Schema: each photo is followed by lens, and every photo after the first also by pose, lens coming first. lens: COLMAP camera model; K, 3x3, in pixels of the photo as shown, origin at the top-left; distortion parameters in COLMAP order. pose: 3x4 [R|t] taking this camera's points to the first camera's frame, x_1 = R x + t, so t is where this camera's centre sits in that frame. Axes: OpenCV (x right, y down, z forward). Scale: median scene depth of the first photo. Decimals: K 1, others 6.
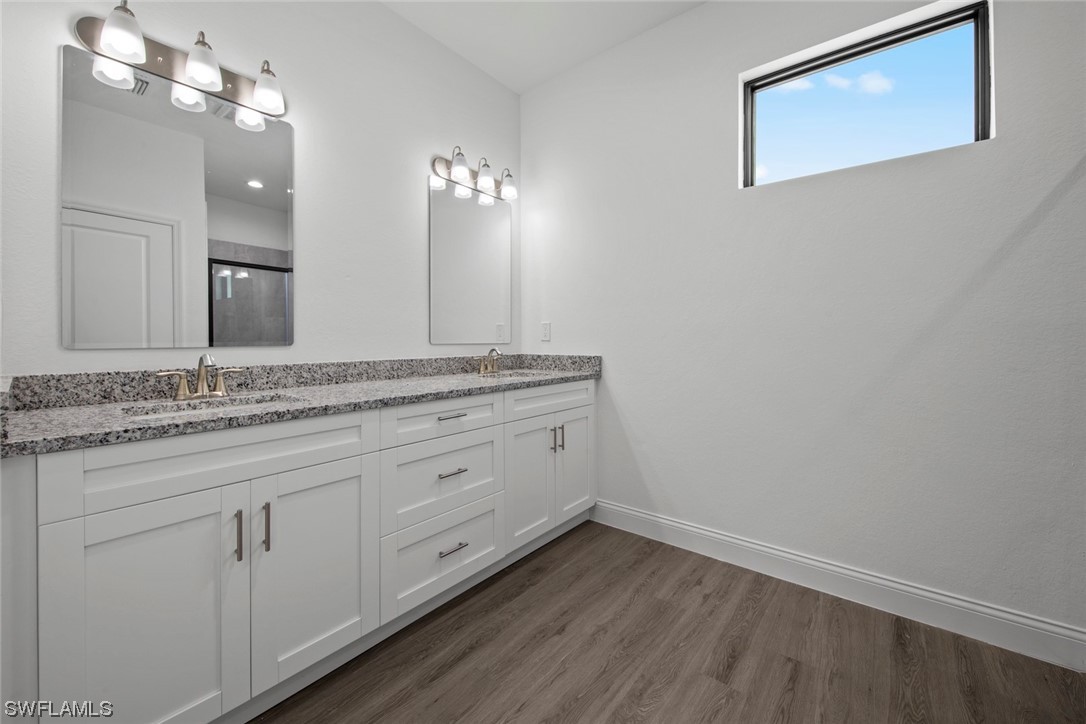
lens RADIAL K [[422.1, 0, 547.1], [0, 422.1, 342.7], [0, 0, 1]] dist [0.012000, -0.006600]
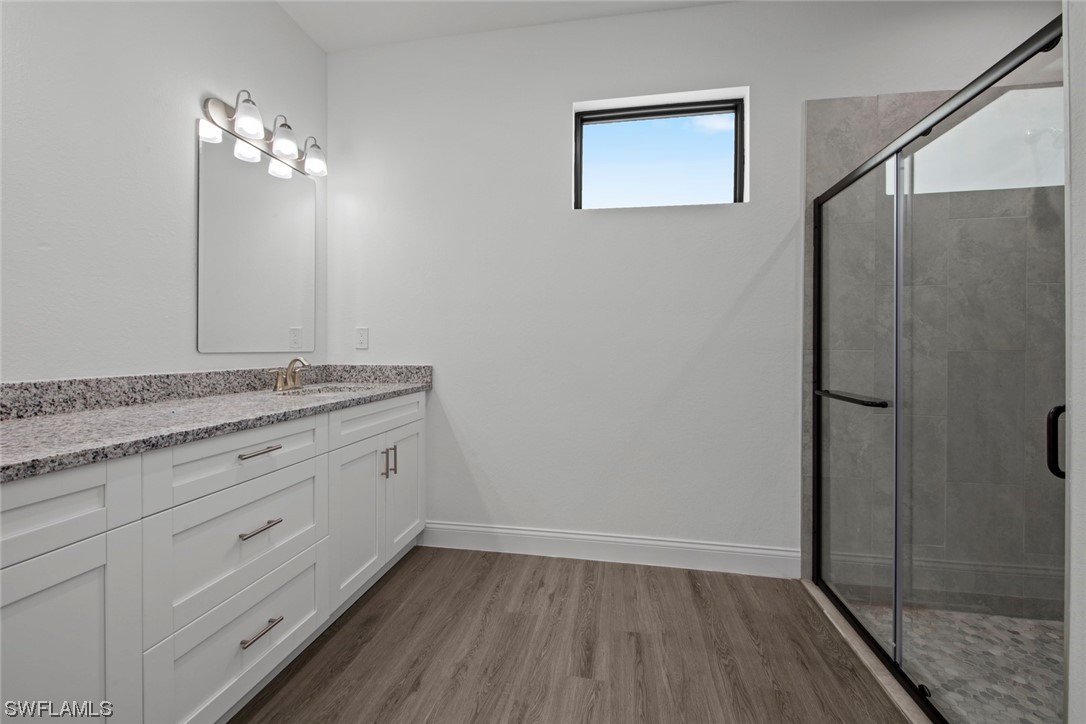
lens RADIAL K [[415.4, 0, 548.1], [0, 415.4, 351.3], [0, 0, 1]] dist [0.016531, -0.010253]
pose [[0.874506, 0.002031, 0.485011, -0.120084], [-0.003050, 0.999994, 0.001312, -0.002555], [-0.485006, -0.002627, 0.874507, 0.104600]]
